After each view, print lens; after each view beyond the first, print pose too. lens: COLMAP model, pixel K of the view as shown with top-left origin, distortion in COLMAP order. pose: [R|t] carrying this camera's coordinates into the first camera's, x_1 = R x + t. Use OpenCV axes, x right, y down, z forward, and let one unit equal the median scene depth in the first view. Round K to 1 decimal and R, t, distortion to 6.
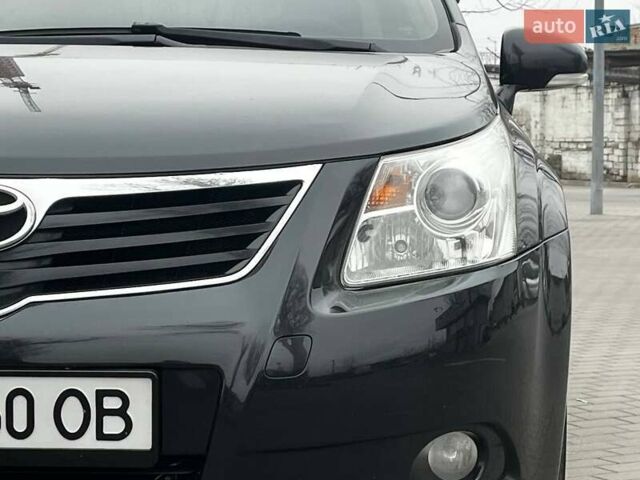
lens RADIAL K [[1706.6, 0, 322.1], [0, 1706.6, 234.7], [0, 0, 1]] dist [0.199654, 0.000000]
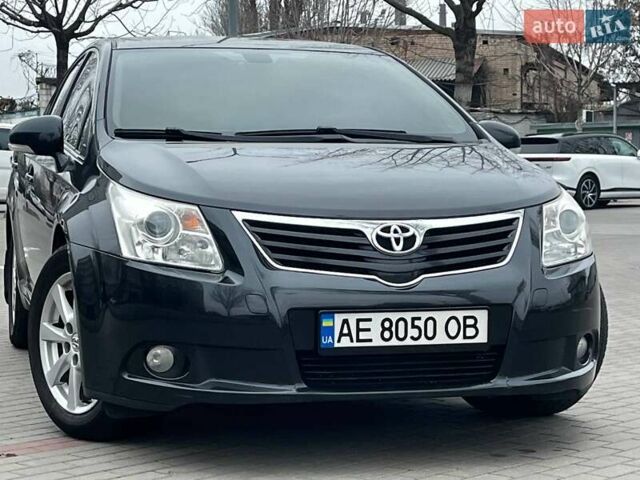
lens RADIAL K [[1706.6, 0, 326.0], [0, 1706.6, 239.4], [0, 0, 1]] dist [0.199654, 0.000000]
pose [[0.953089, -0.027542, 0.301435, -0.856134], [0.029814, 0.999551, -0.002937, -0.005465], [-0.301219, 0.011786, 0.953482, -0.923300]]
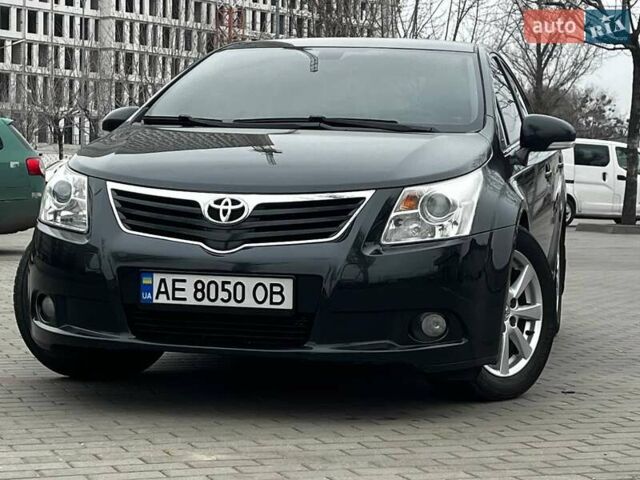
lens RADIAL K [[1706.6, 0, 294.4], [0, 1706.6, 253.2], [0, 0, 1]] dist [0.199654, 0.000000]
pose [[0.981456, 0.023026, -0.190300, 0.314852], [-0.025835, 0.999591, -0.012289, 0.069253], [0.189940, 0.016977, 0.981649, -1.181991]]
